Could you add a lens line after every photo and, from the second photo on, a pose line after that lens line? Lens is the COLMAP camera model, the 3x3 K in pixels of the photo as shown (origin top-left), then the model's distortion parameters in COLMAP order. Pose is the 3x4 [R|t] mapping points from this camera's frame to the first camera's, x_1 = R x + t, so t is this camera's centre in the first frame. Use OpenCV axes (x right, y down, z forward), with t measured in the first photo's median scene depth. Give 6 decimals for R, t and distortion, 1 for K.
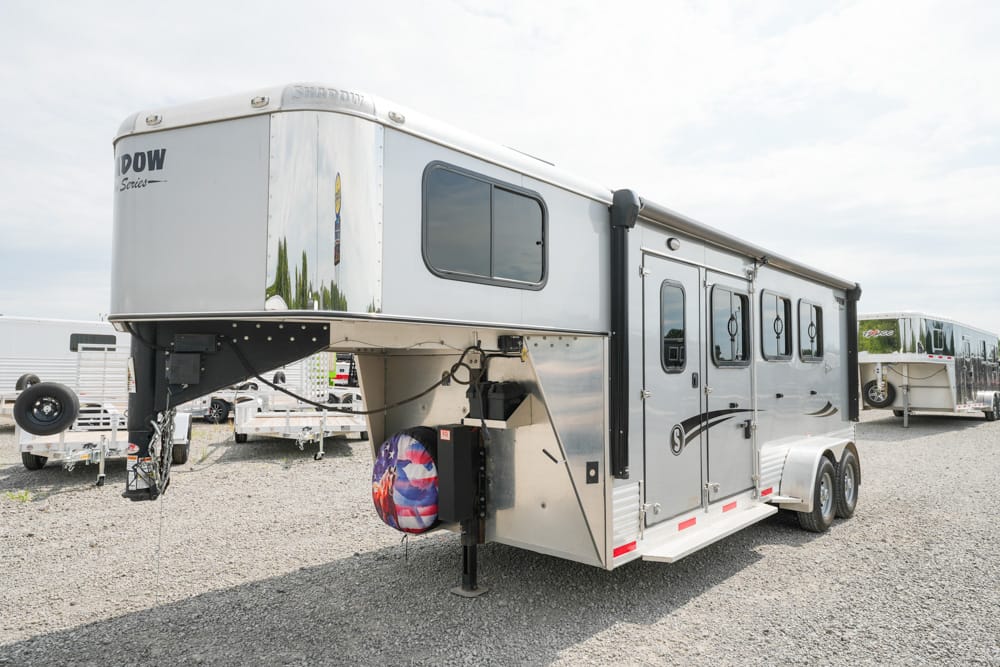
lens RADIAL K [[617.6, 0, 491.2], [0, 617.6, 332.1], [0, 0, 1]] dist [0.000427, 0.000185]
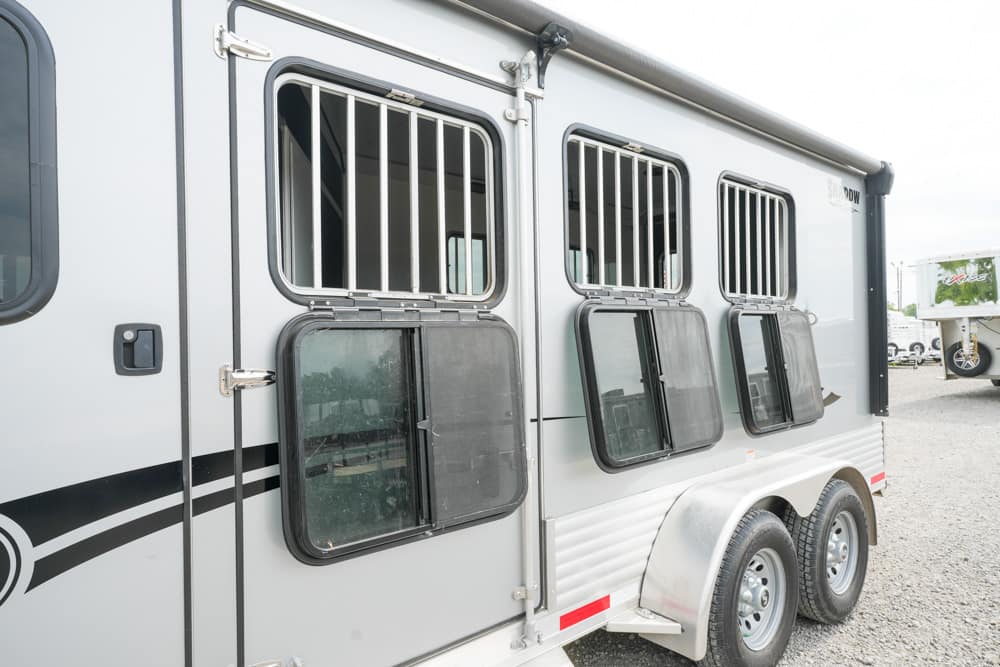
lens RADIAL K [[617.6, 0, 500.5], [0, 617.6, 335.2], [0, 0, 1]] dist [0.000427, 0.000185]
pose [[0.994105, -0.020353, -0.106498, 0.320509], [0.026130, 0.998245, 0.053133, 0.035382], [0.105230, -0.055603, 0.992892, 0.431663]]
